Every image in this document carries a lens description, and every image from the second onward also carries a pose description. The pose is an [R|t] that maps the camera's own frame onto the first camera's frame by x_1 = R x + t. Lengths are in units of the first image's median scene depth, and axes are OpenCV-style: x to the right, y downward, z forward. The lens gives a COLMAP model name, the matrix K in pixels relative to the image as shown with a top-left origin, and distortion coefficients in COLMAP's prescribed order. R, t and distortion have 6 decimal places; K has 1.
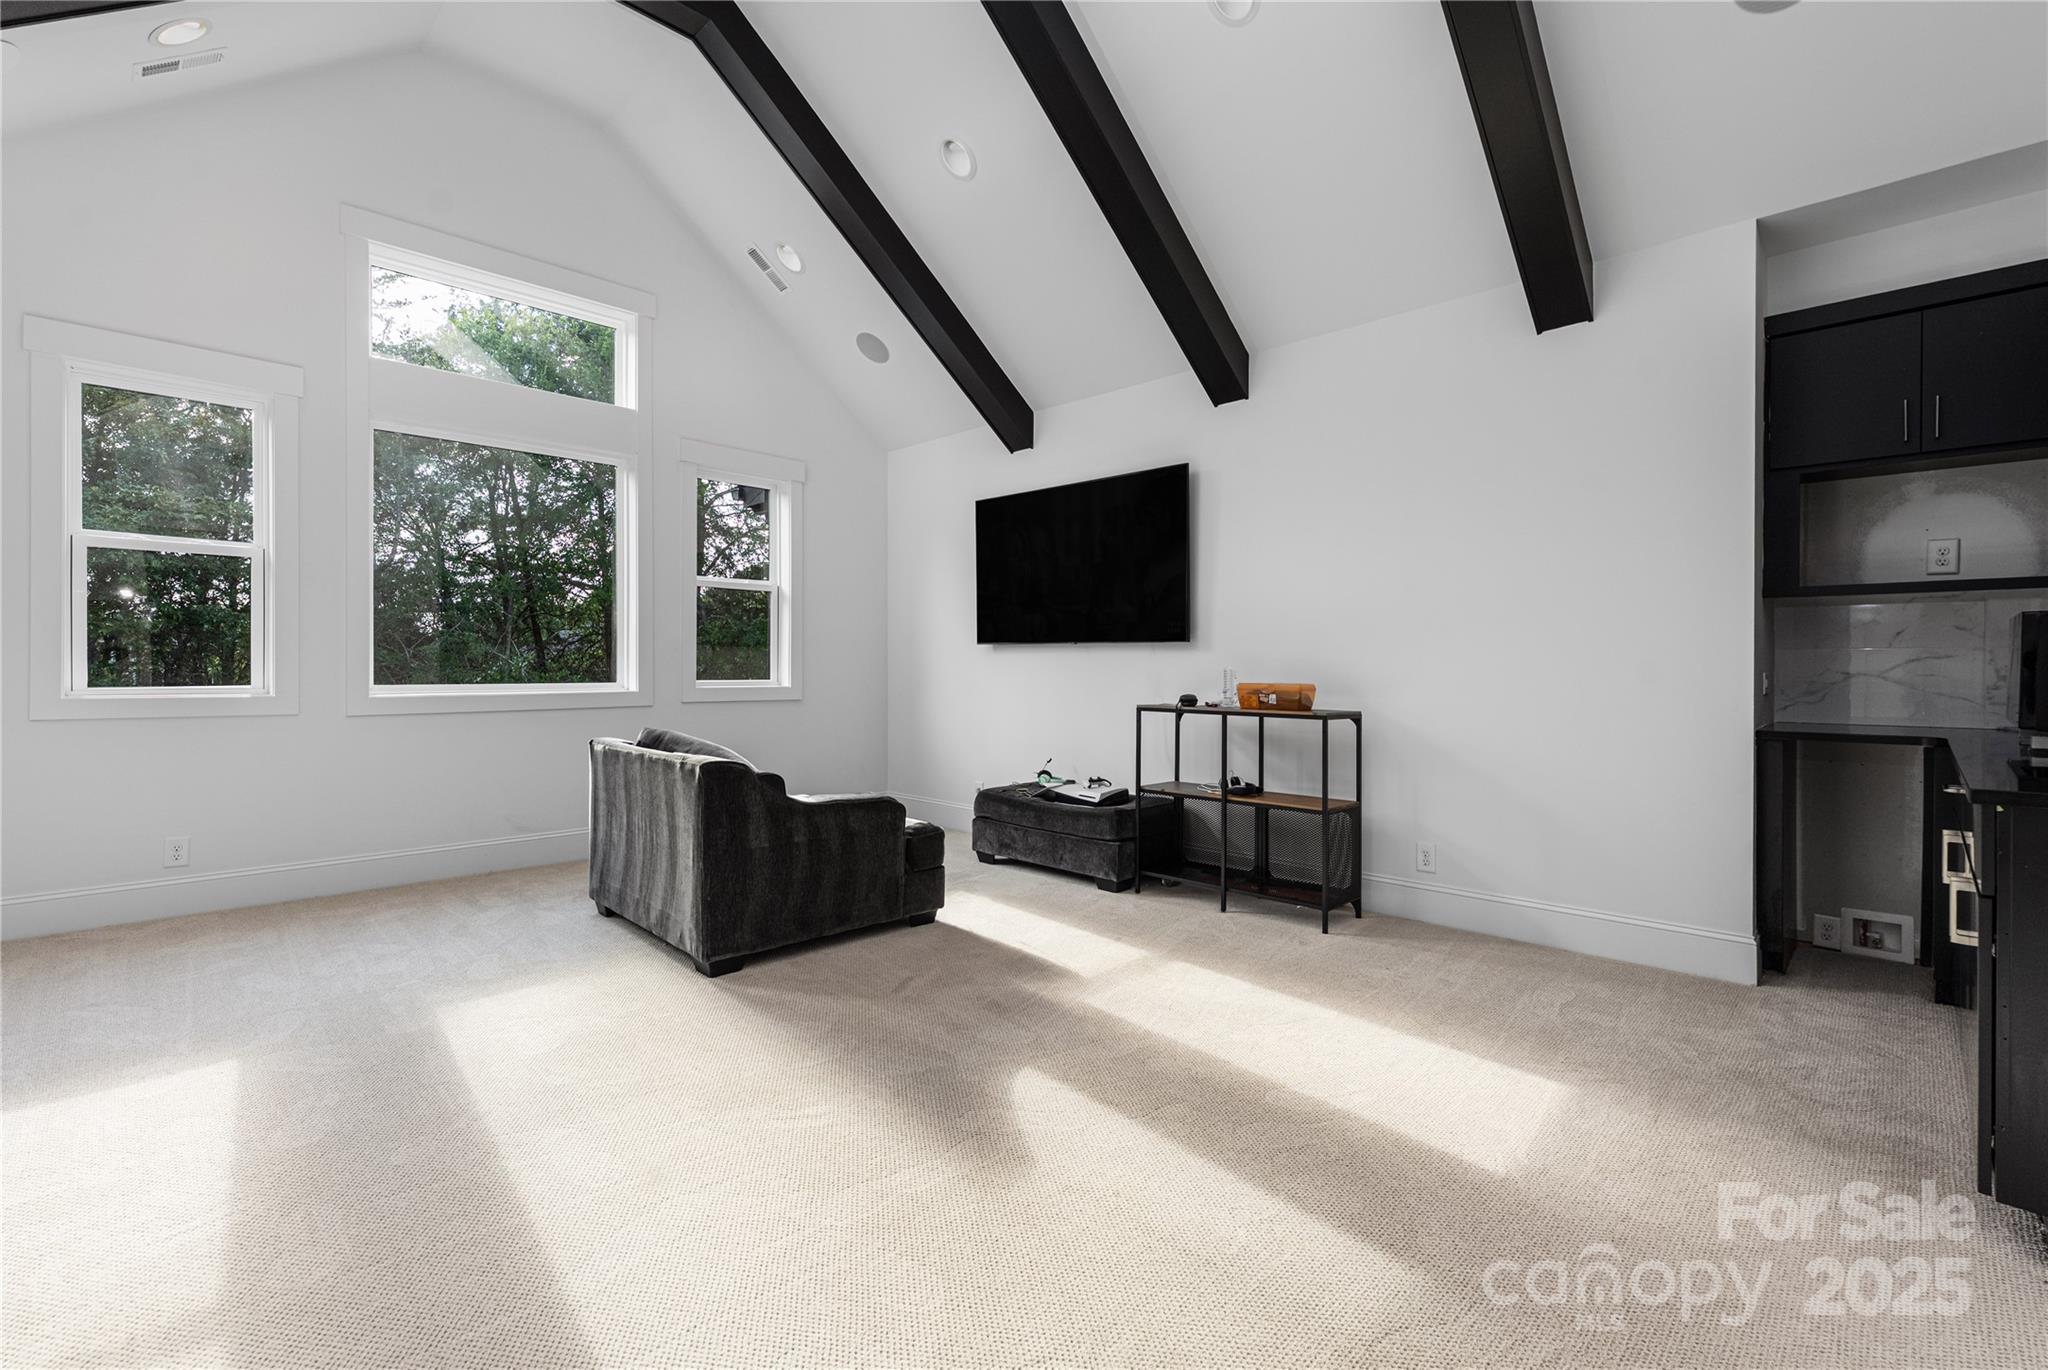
lens RADIAL K [[866.4, 0, 1024.0], [0, 866.4, 685.0], [0, 0, 1]] dist [0.000951, 0.000107]
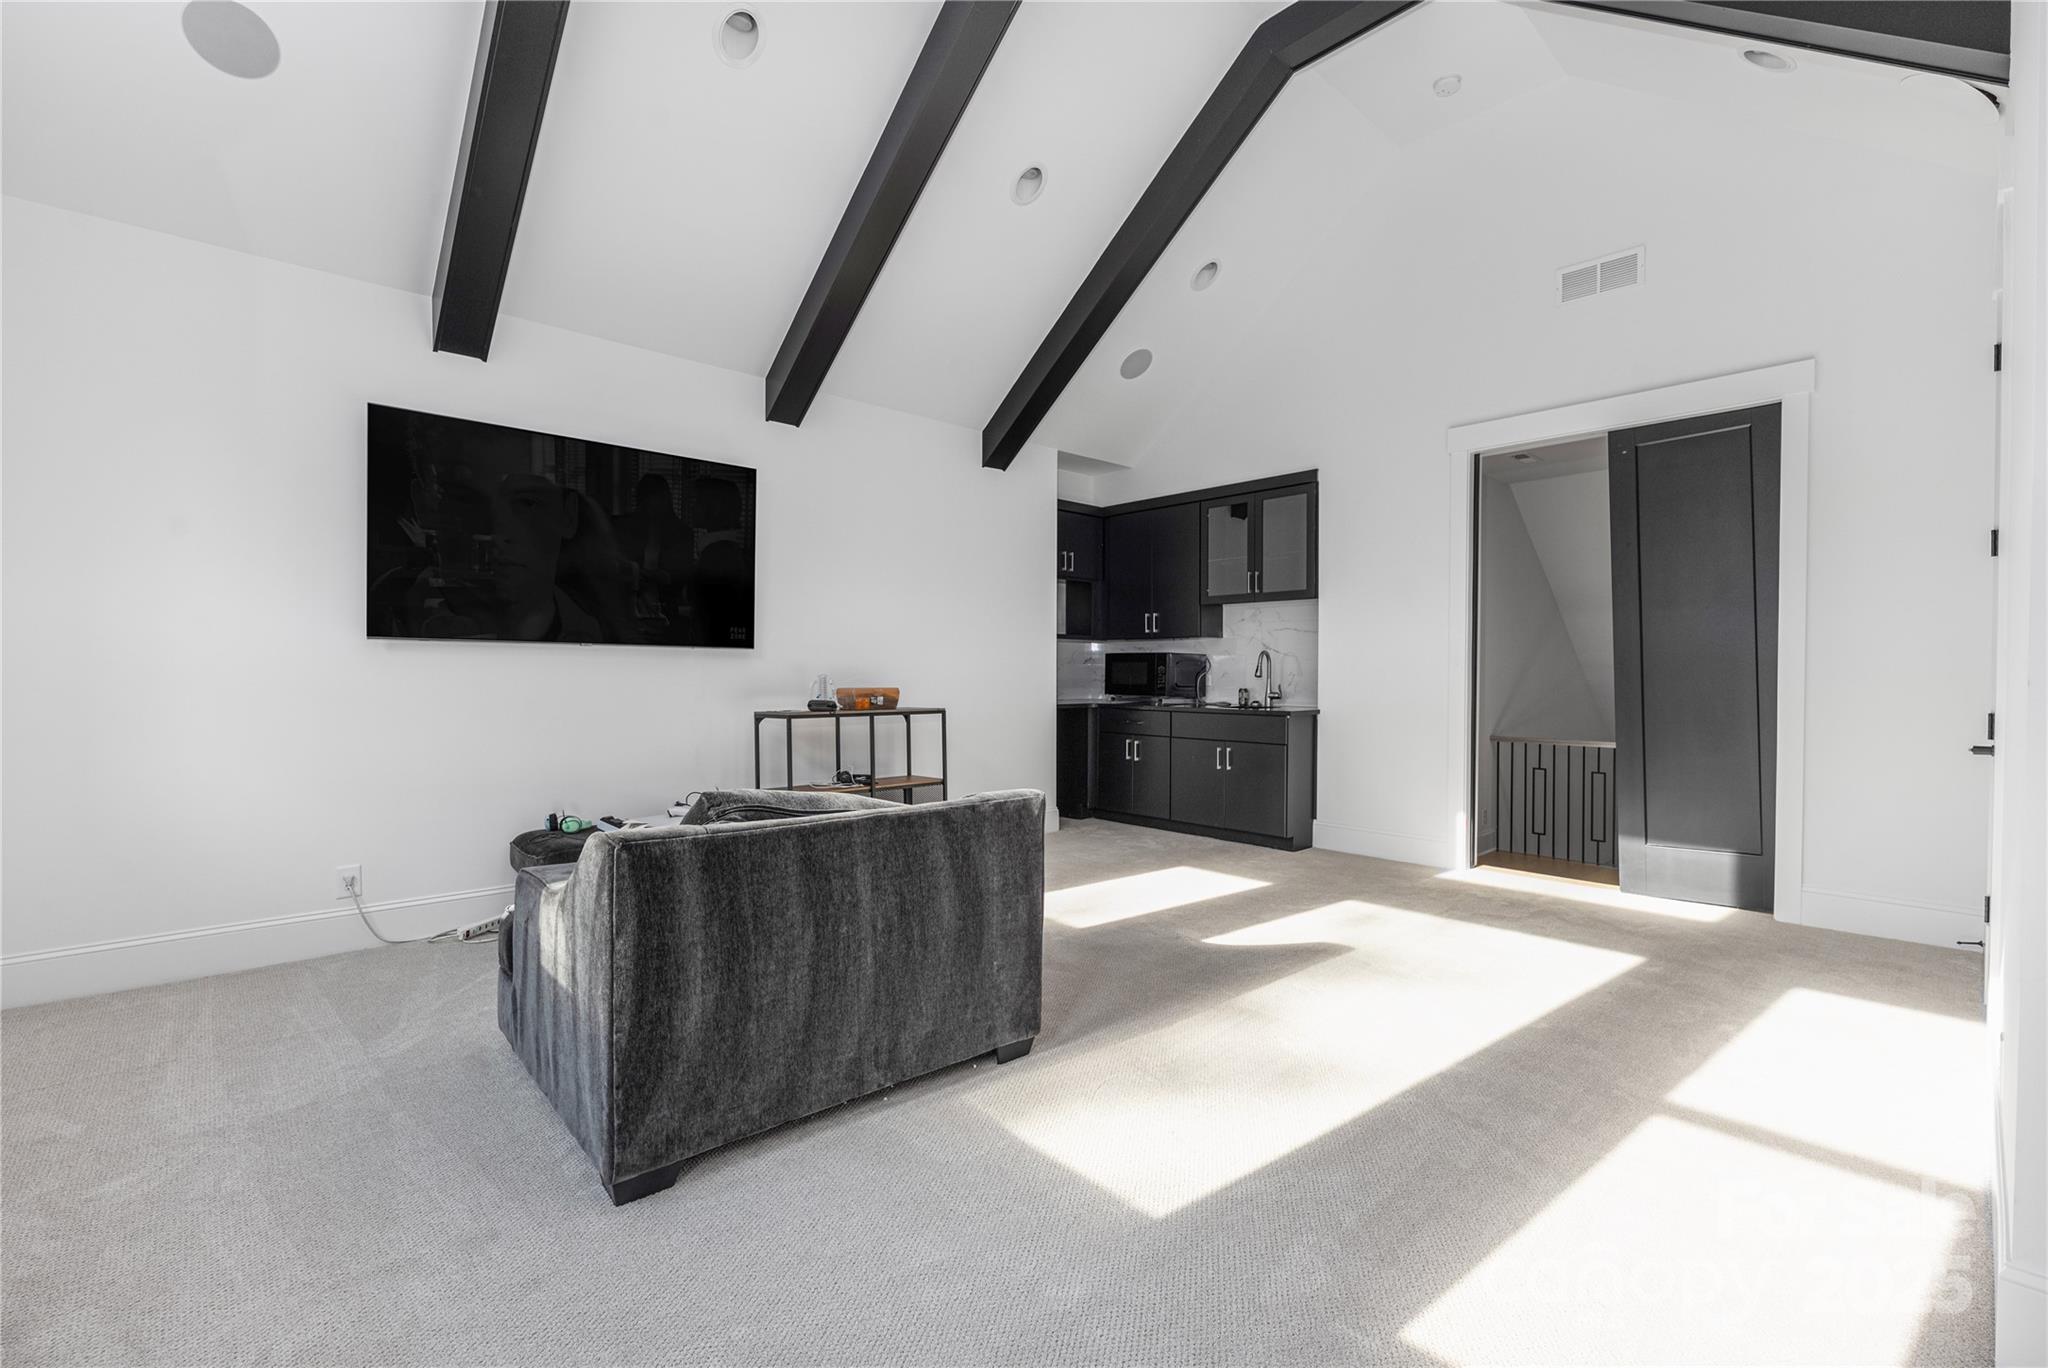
lens RADIAL K [[880.7, 0, 1024.0], [0, 880.7, 684.0], [0, 0, 1]] dist [-0.002647, -0.000342]
pose [[0.079011, -0.014402, 0.996770, -0.911193], [0.018432, 0.999746, 0.012984, -0.018828], [-0.996703, 0.017347, 0.079256, 0.700448]]
